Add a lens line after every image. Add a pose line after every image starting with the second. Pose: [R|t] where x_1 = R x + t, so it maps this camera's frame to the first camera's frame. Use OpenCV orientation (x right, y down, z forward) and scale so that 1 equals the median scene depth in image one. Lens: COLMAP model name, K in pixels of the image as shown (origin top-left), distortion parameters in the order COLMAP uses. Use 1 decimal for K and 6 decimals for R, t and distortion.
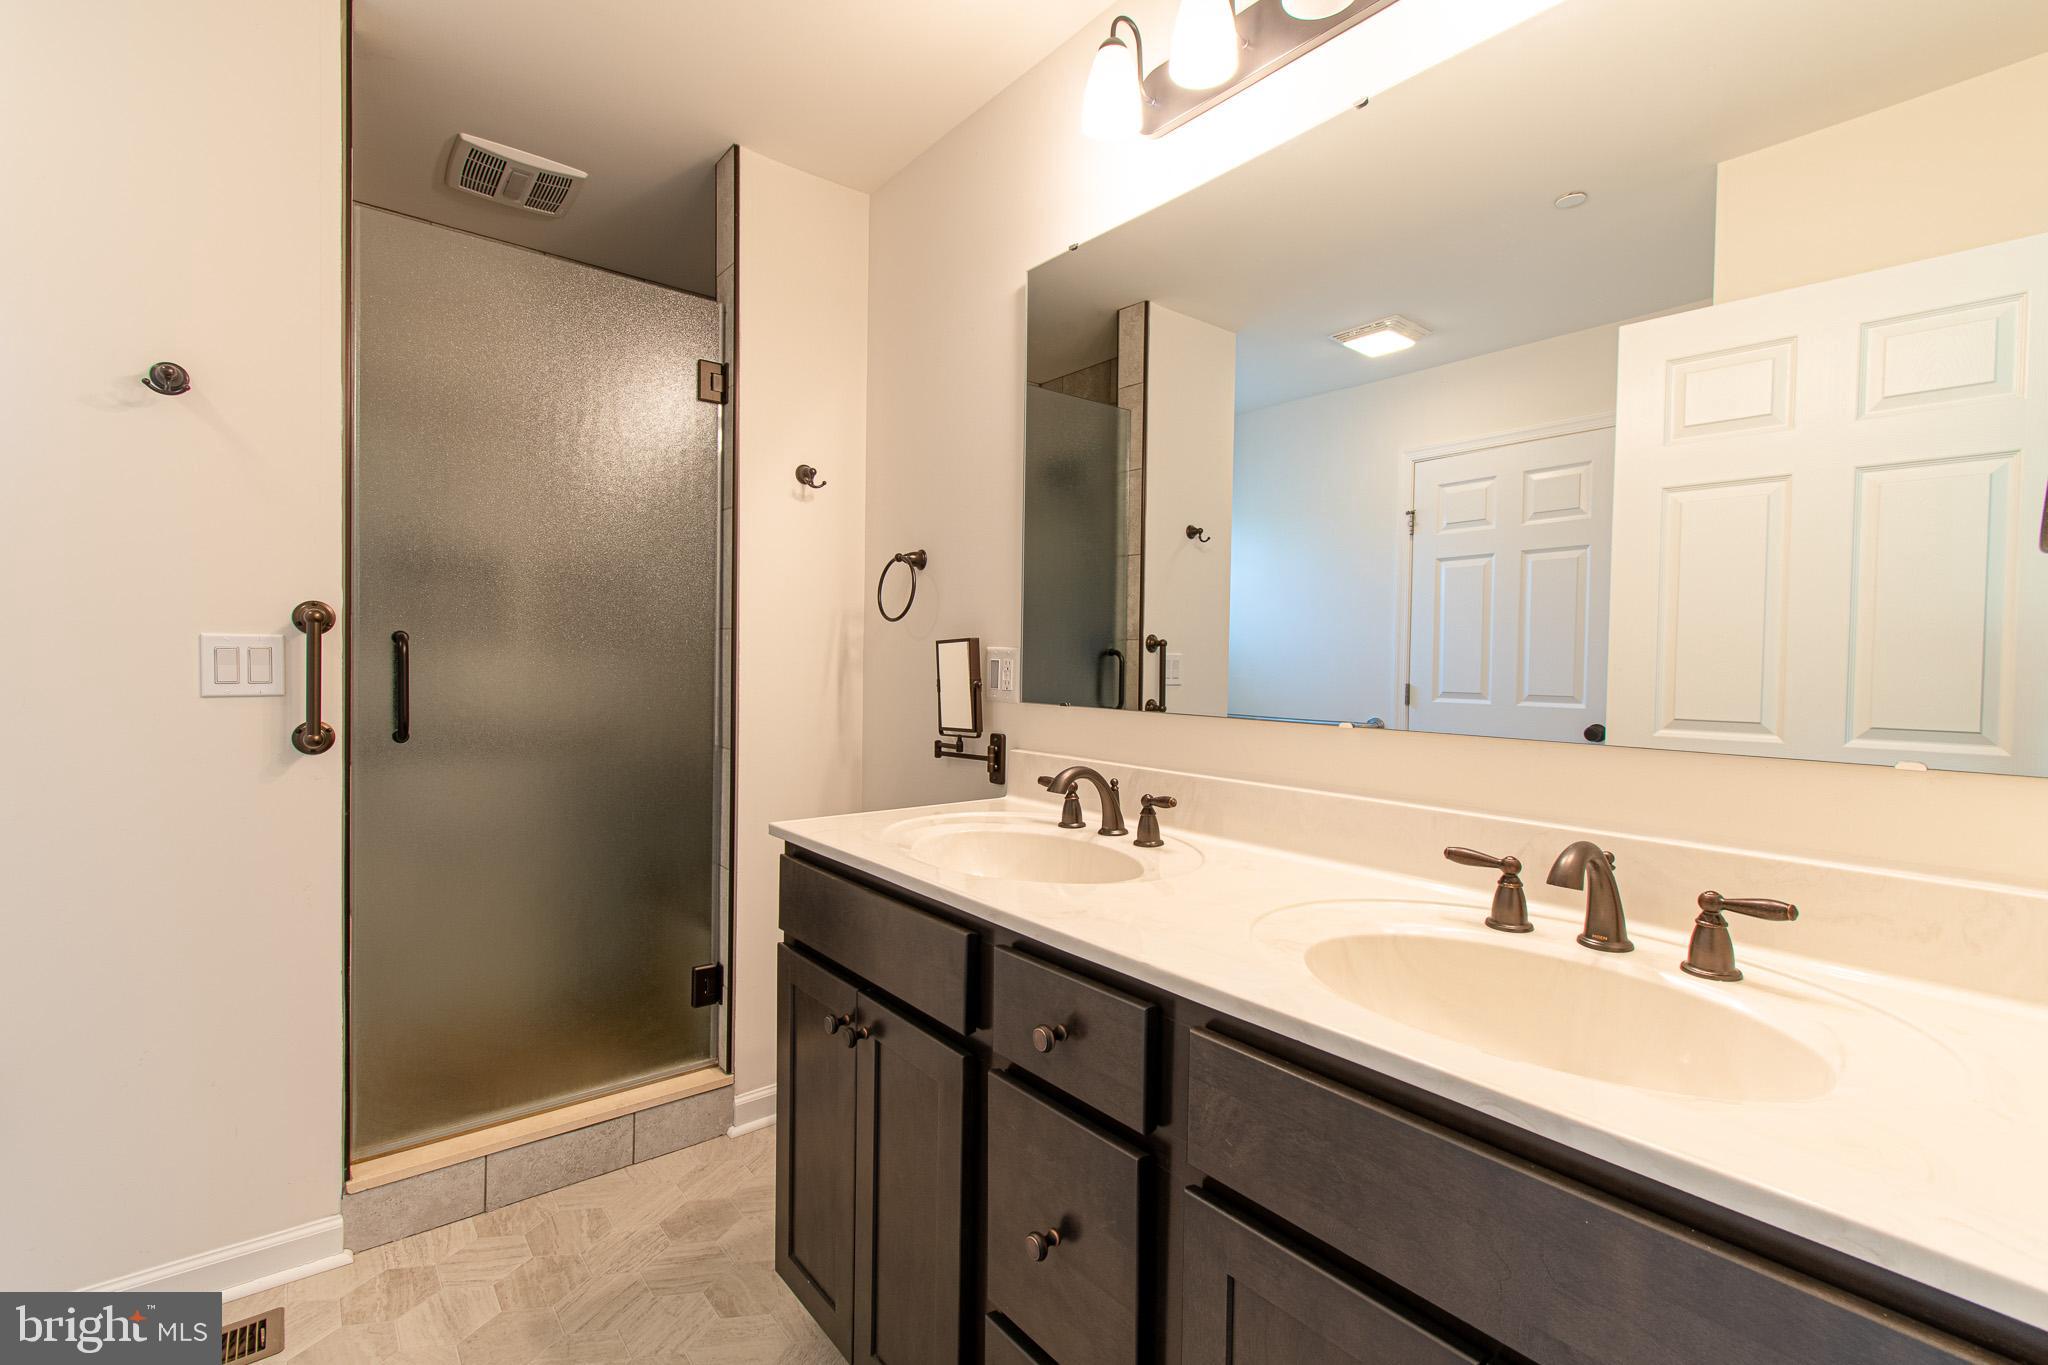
lens RADIAL K [[901.6, 0, 1024.4], [0, 901.6, 677.8], [0, 0, 1]] dist [0.004357, -0.003039]
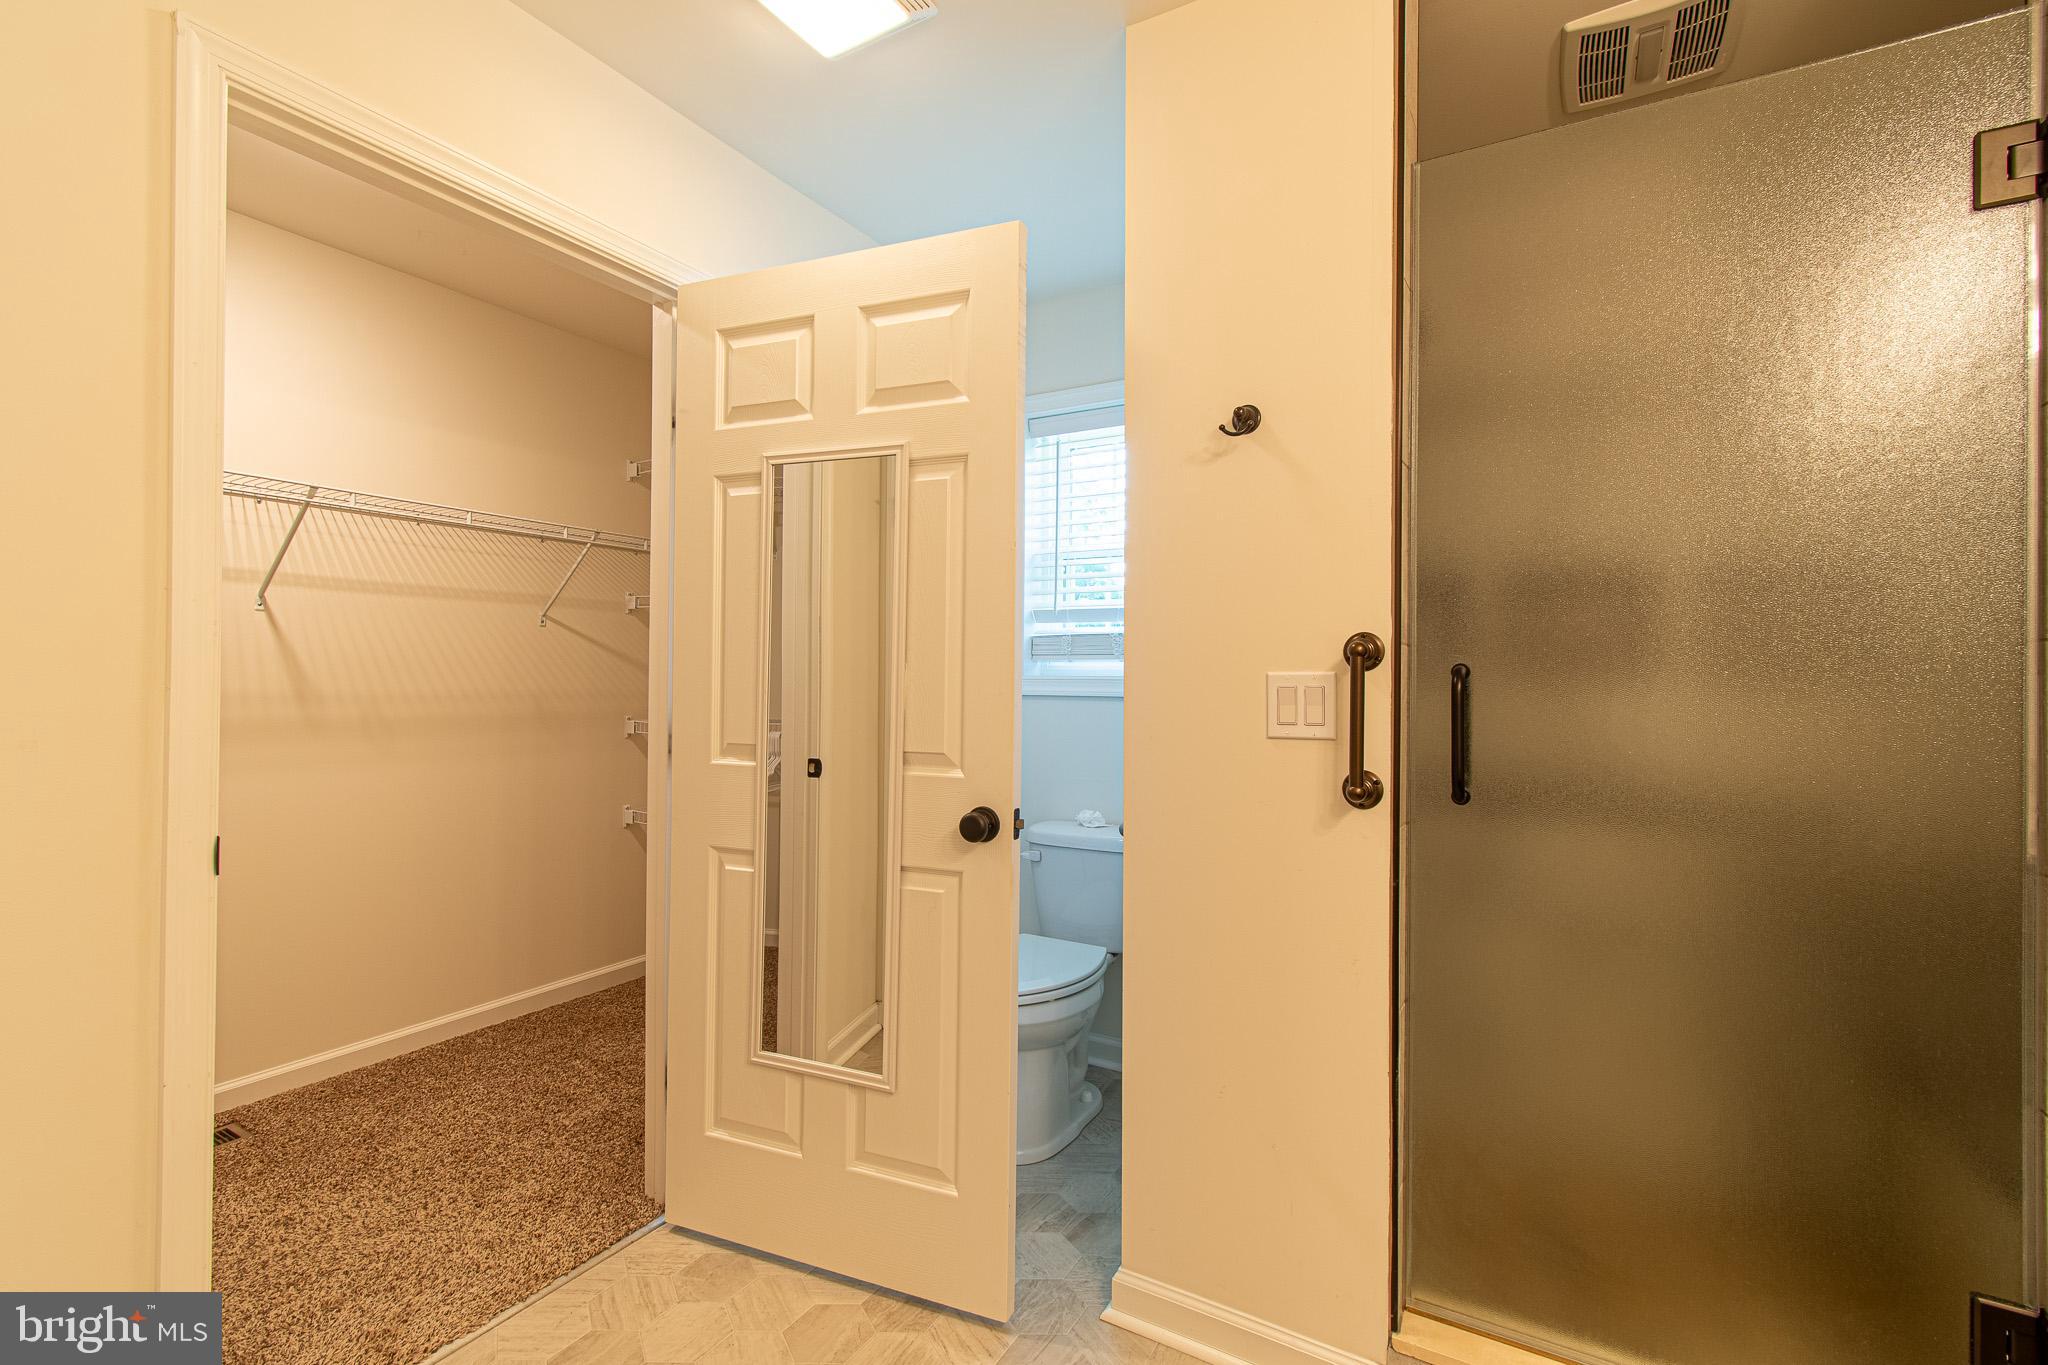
lens RADIAL K [[903.7, 0, 1025.0], [0, 903.7, 675.9], [0, 0, 1]] dist [0.003627, -0.001011]
pose [[0.352484, -0.020518, -0.935593, -0.083379], [-0.016872, 0.999458, -0.028275, -0.012630], [0.935666, 0.025751, 0.351946, 0.379084]]
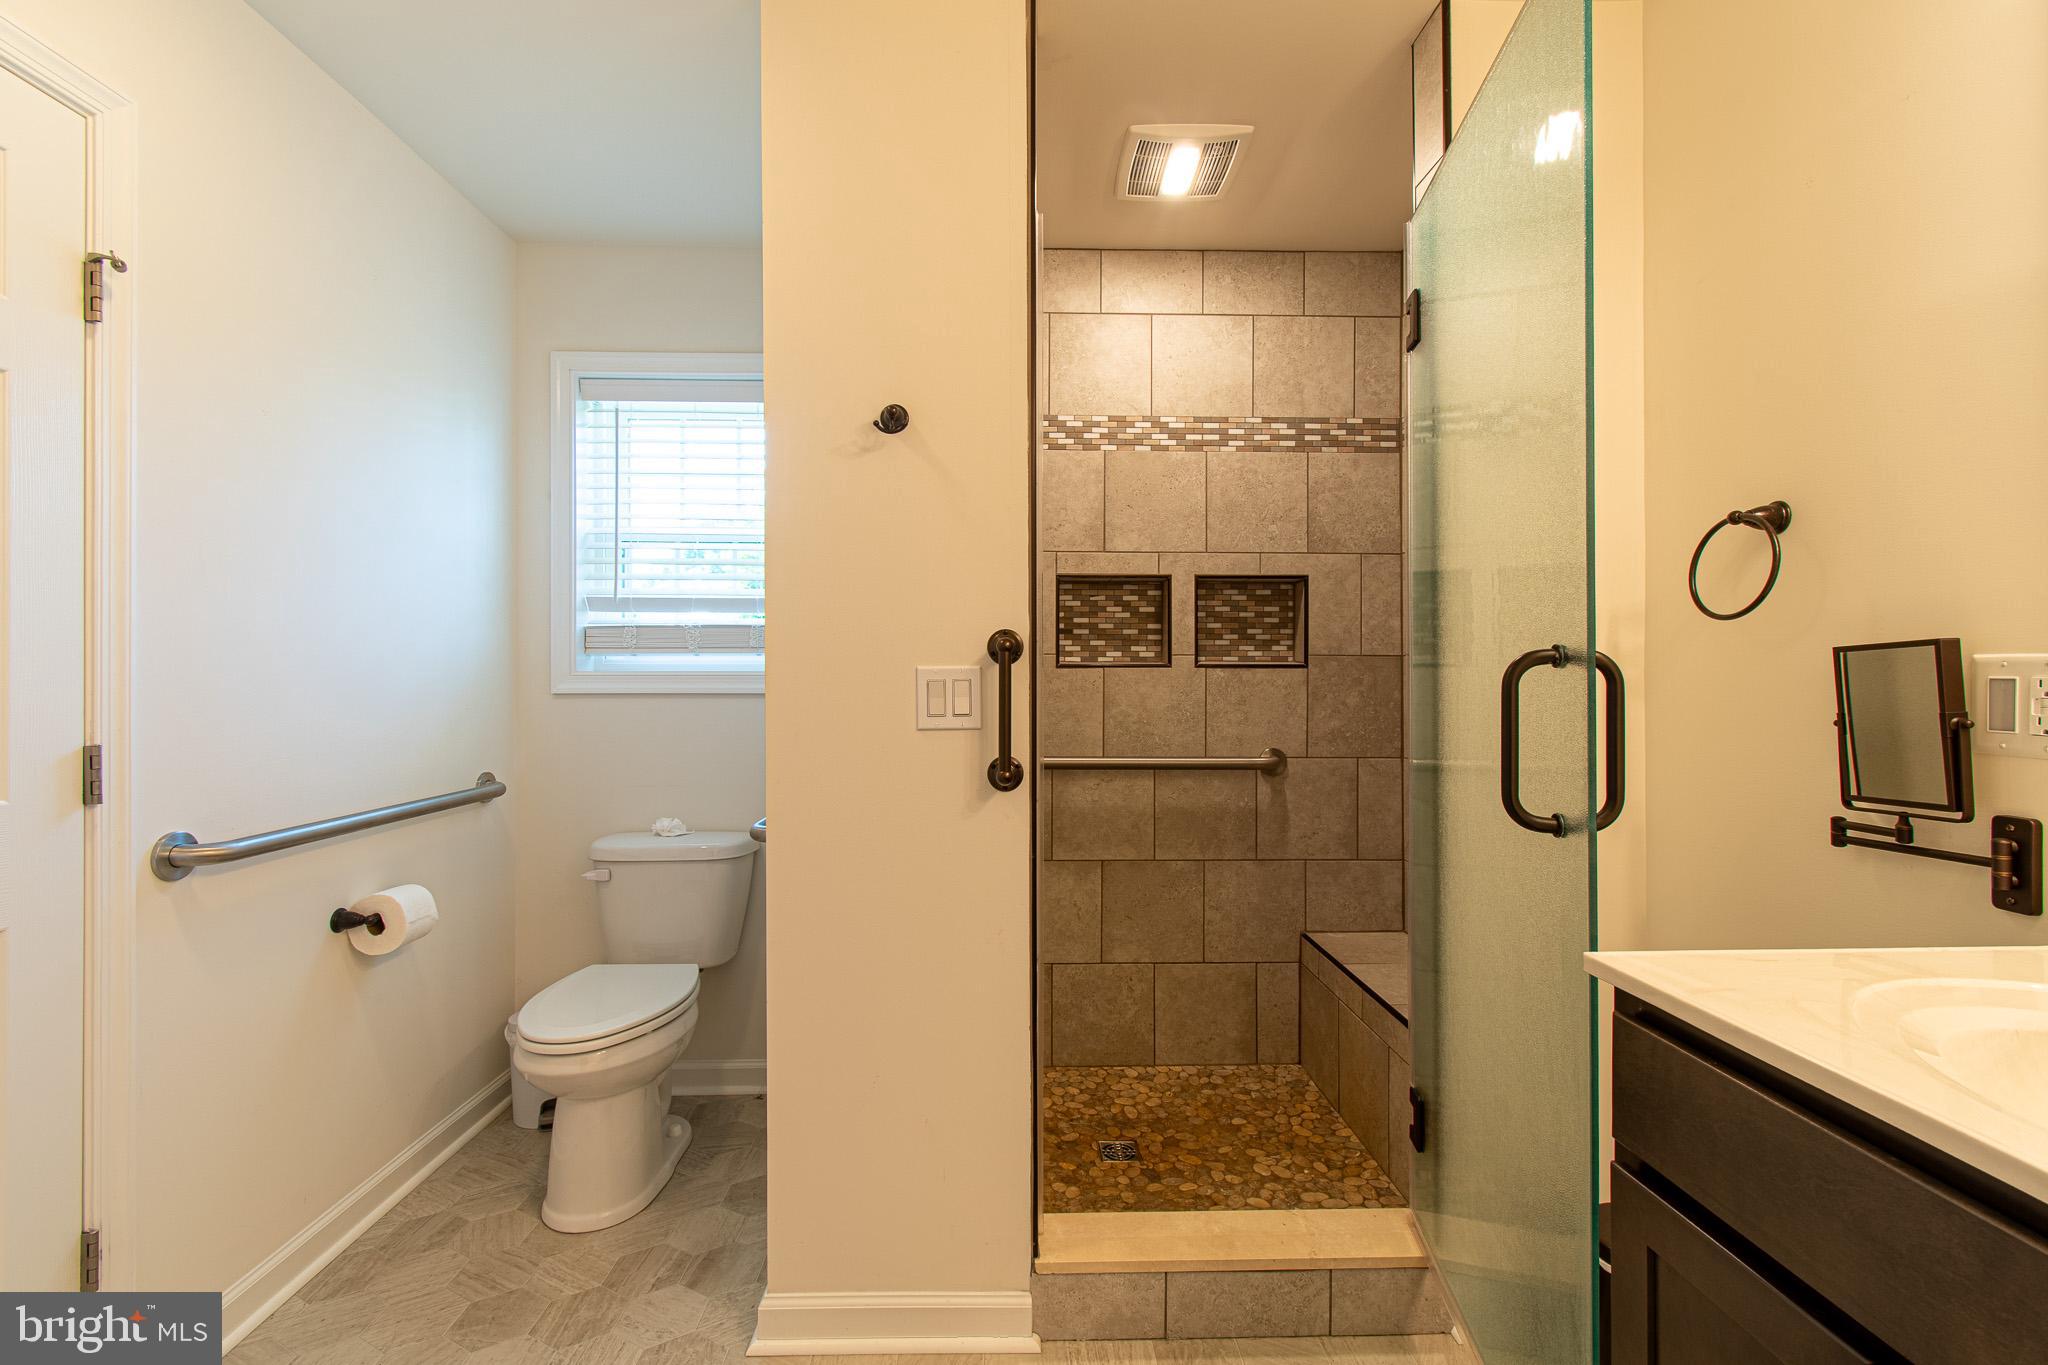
lens RADIAL K [[895.9, 0, 1030.8], [0, 895.9, 679.8], [0, 0, 1]] dist [-0.001941, -0.000508]
pose [[0.794646, -0.018085, -0.606804, -0.190535], [0.003170, 0.999666, -0.025643, -0.007665], [0.607065, 0.018454, 0.794438, 0.263066]]
